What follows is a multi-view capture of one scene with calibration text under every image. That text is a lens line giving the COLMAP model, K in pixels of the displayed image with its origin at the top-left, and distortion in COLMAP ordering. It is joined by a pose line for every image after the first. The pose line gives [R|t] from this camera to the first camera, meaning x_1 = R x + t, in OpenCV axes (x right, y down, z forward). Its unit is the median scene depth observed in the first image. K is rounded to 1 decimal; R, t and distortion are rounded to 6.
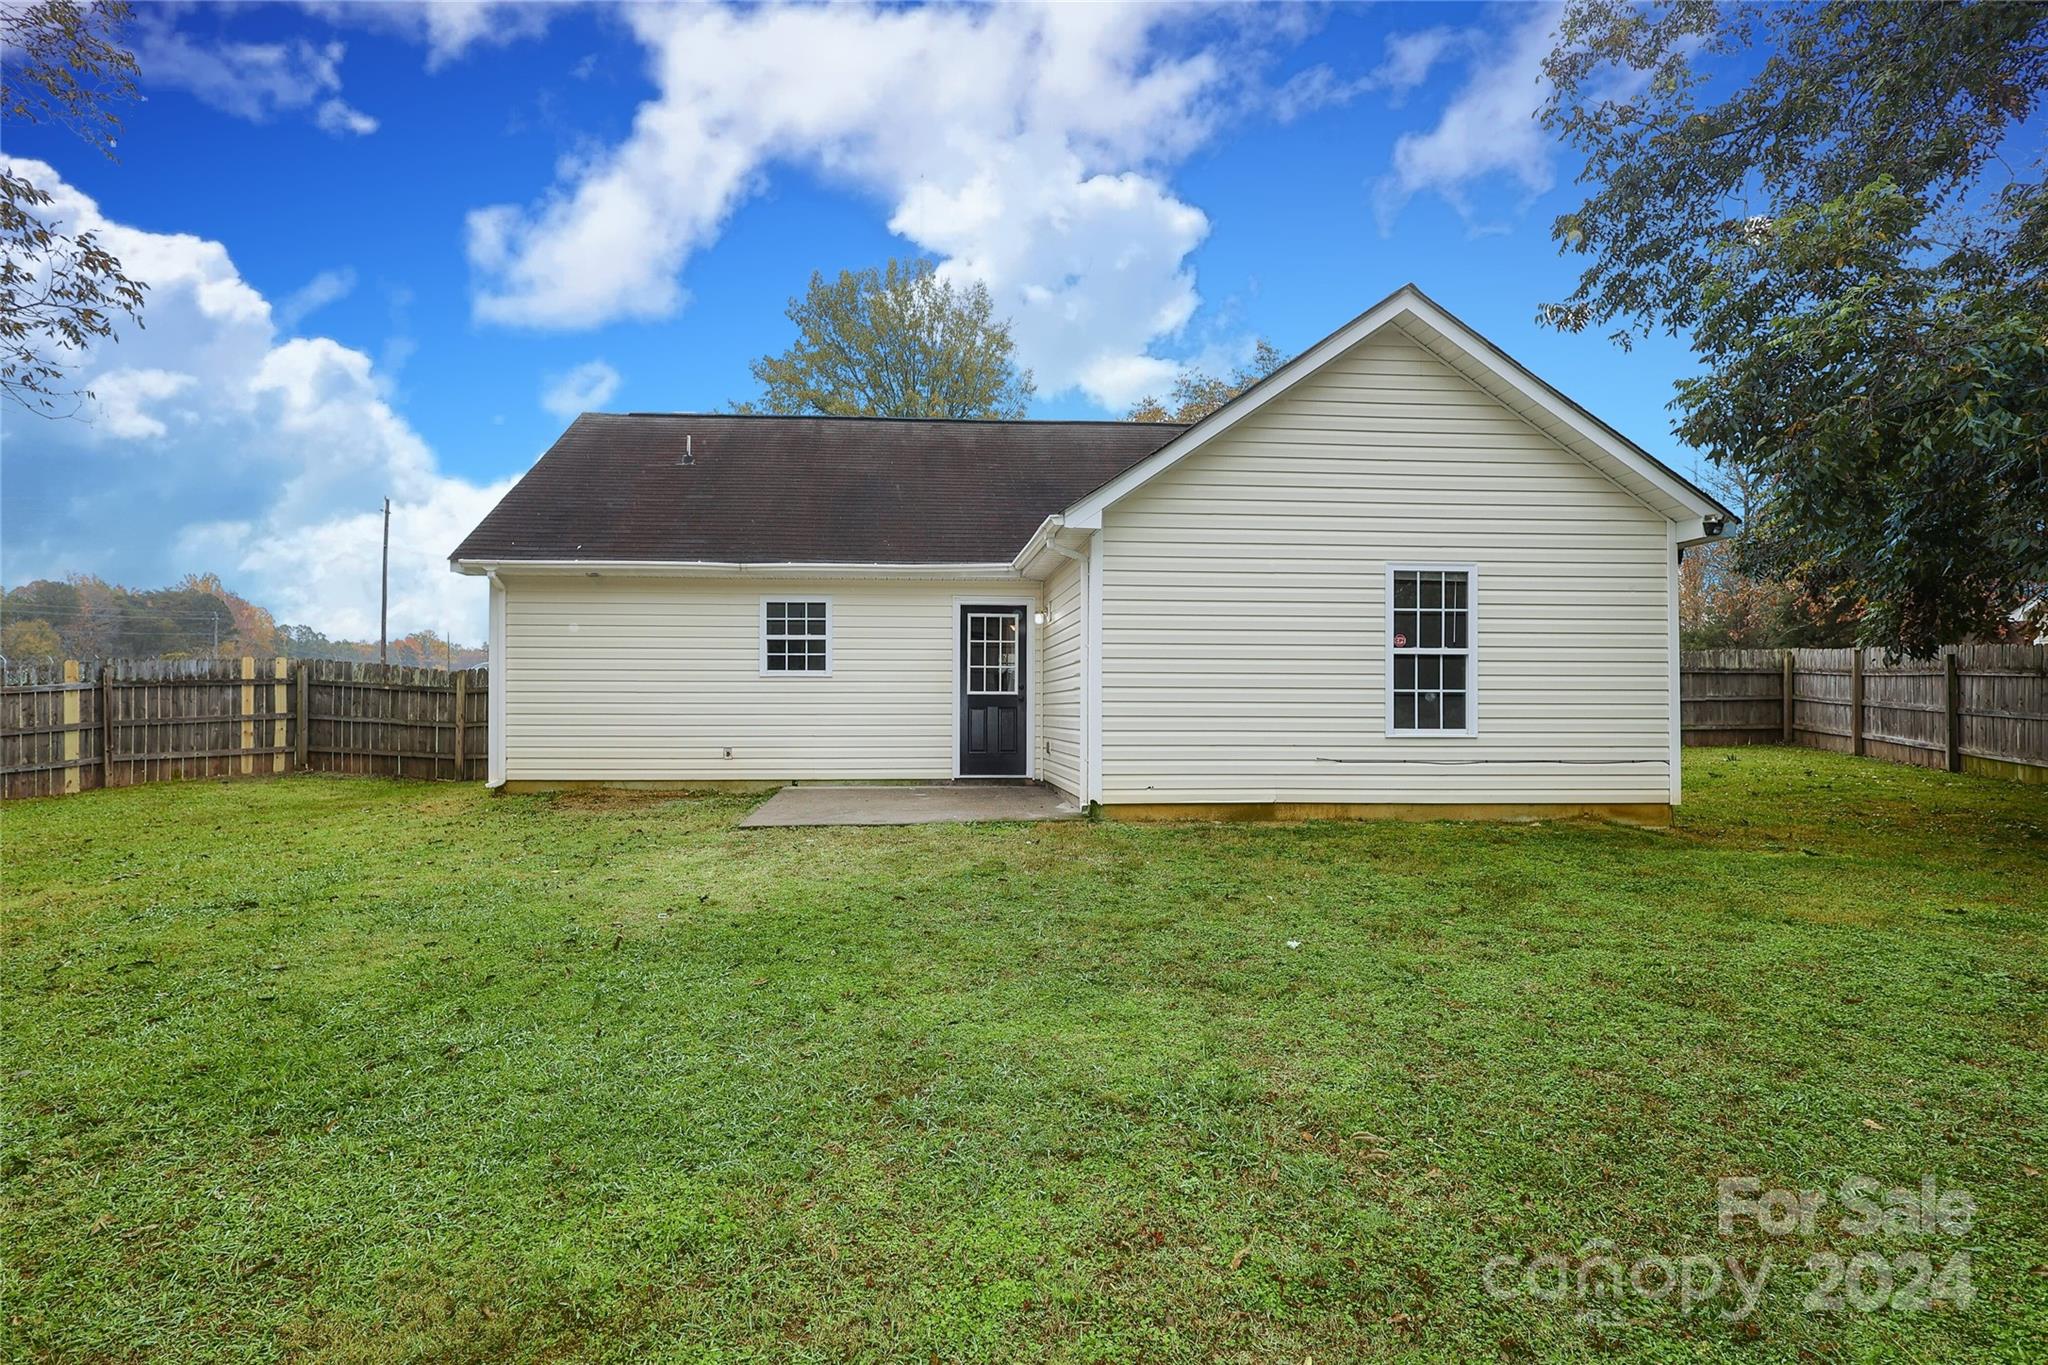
lens RADIAL K [[1005.2, 0, 1013.1], [0, 1005.2, 701.0], [0, 0, 1]] dist [0.000623, 0.000406]
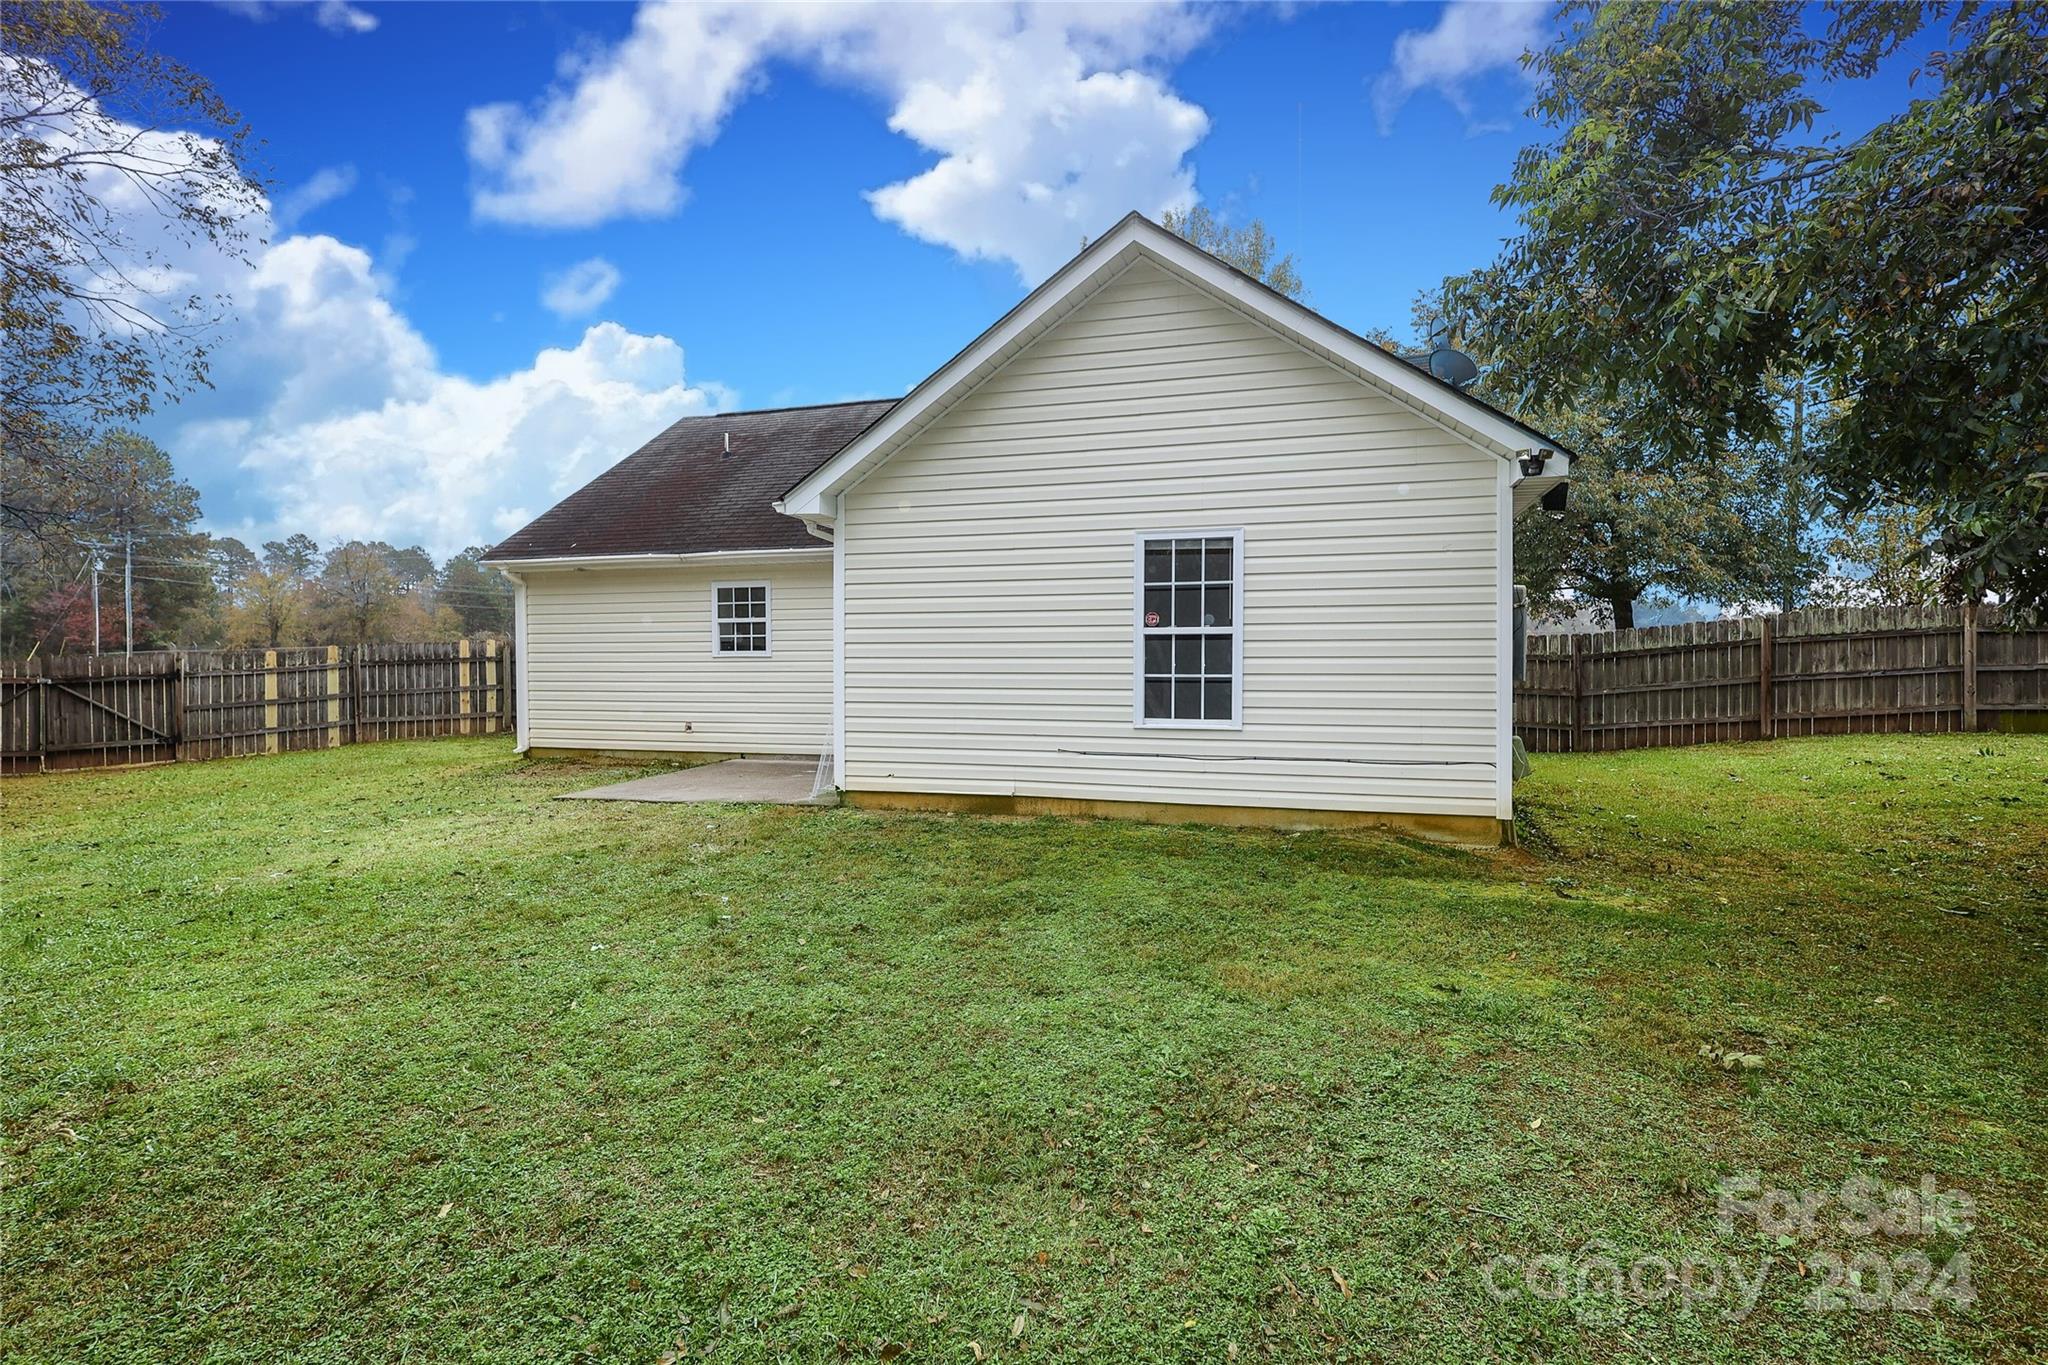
lens RADIAL K [[1005.2, 0, 1013.1], [0, 1005.2, 701.0], [0, 0, 1]] dist [0.000623, 0.000406]
pose [[0.937684, 0.008756, -0.347379, 0.428663], [0.004525, 0.999290, 0.037401, -0.016140], [0.347460, -0.036642, 0.936979, 0.093354]]
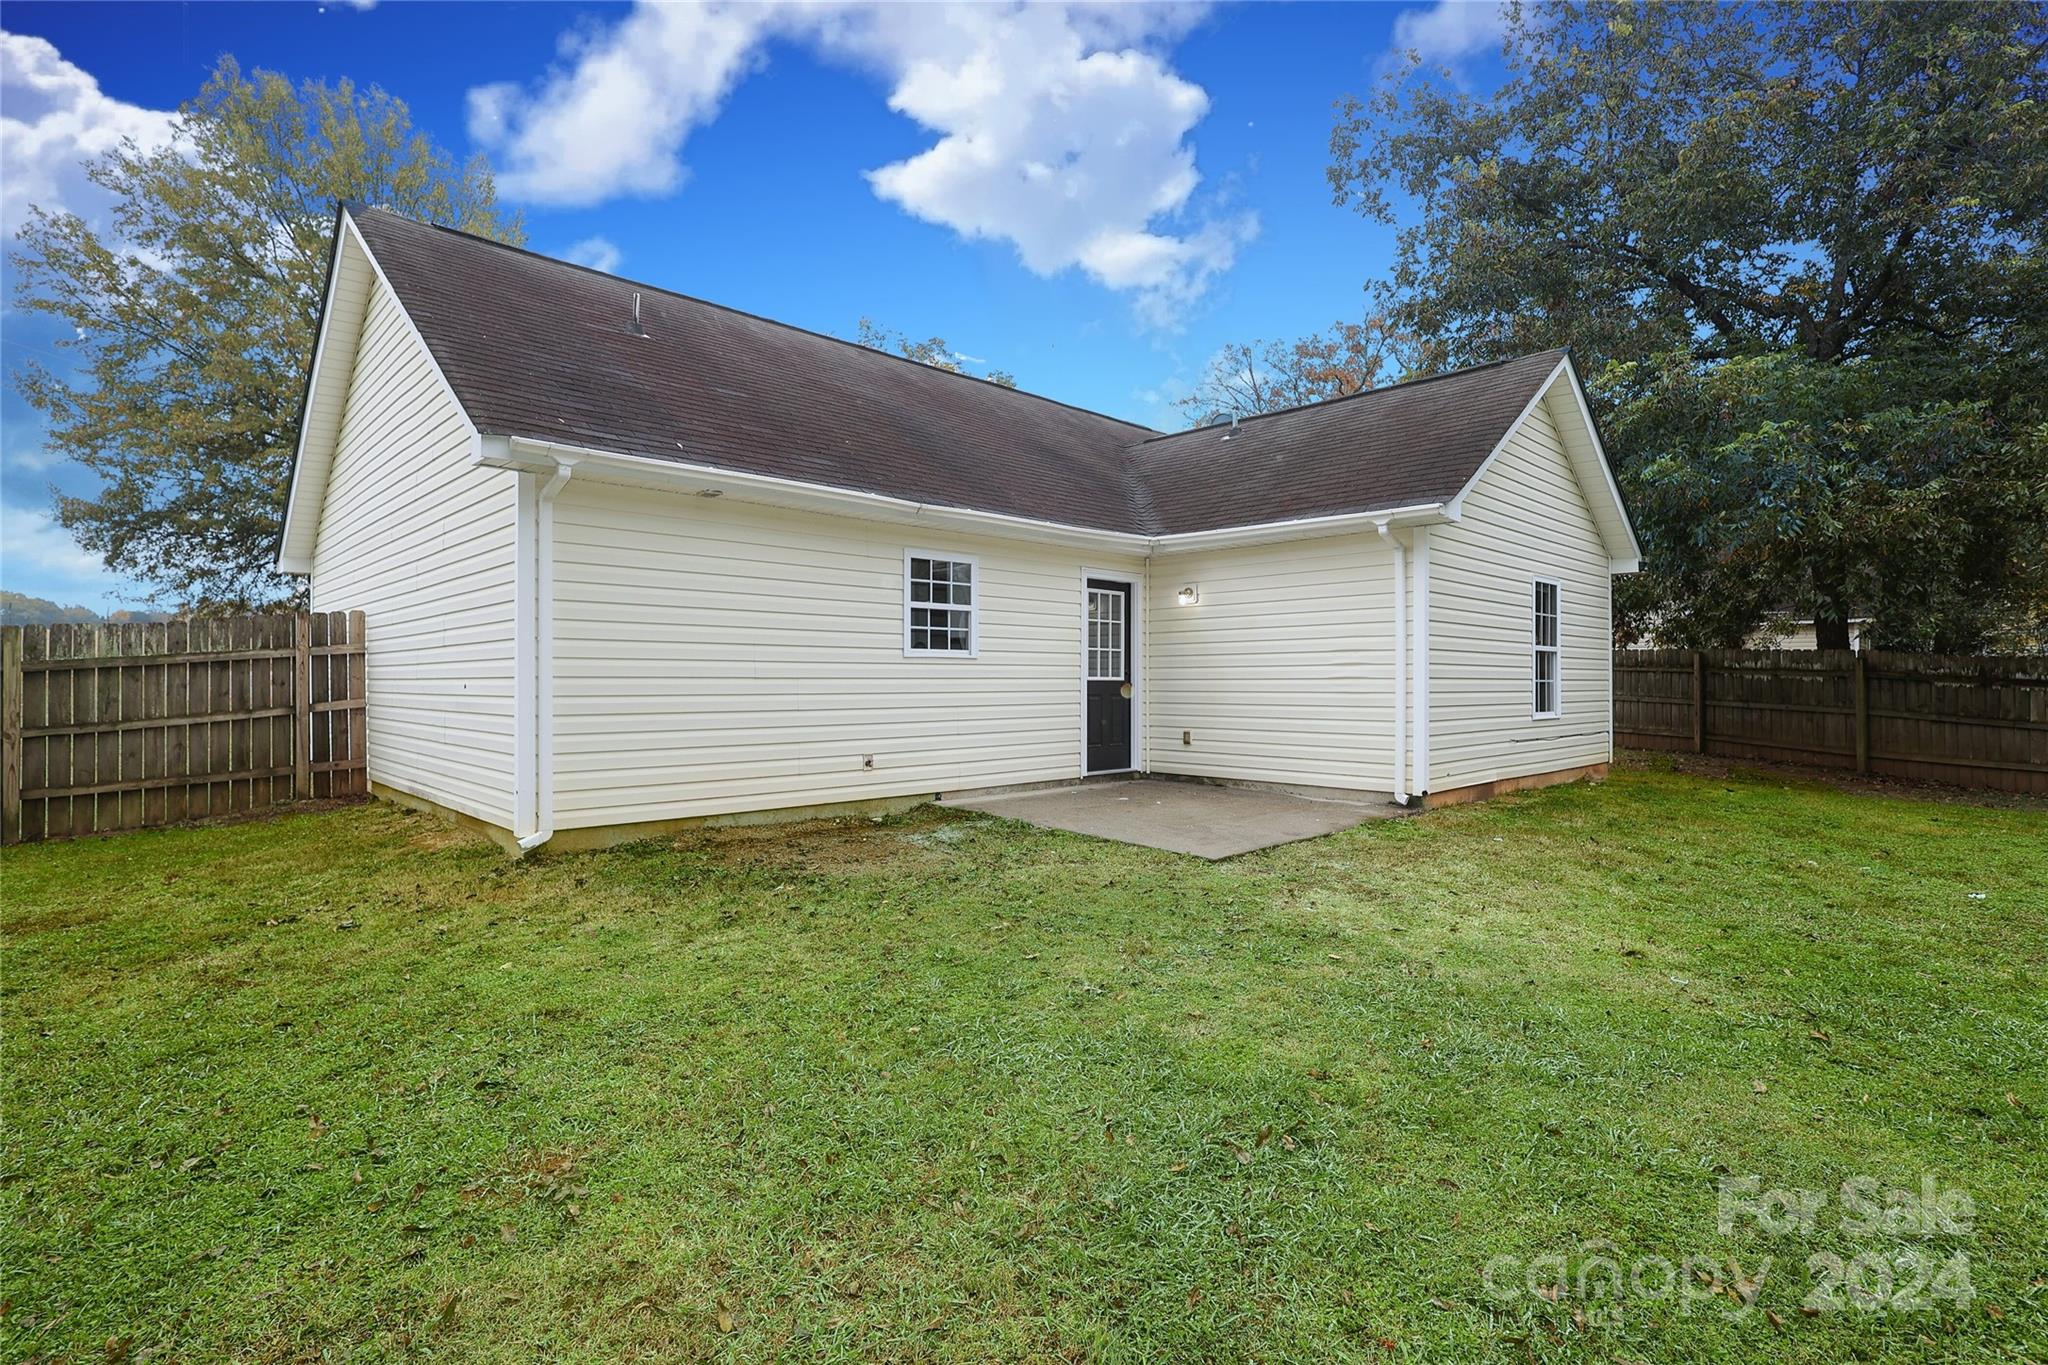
lens RADIAL K [[972.7, 0, 1021.2], [0, 972.7, 672.2], [0, 0, 1]] dist [-0.001374, 0.001077]
pose [[0.759522, 0.004420, 0.650467, -0.652663], [-0.003385, 0.999990, -0.002842, -0.011175], [-0.650473, -0.000043, 0.759529, 0.396288]]
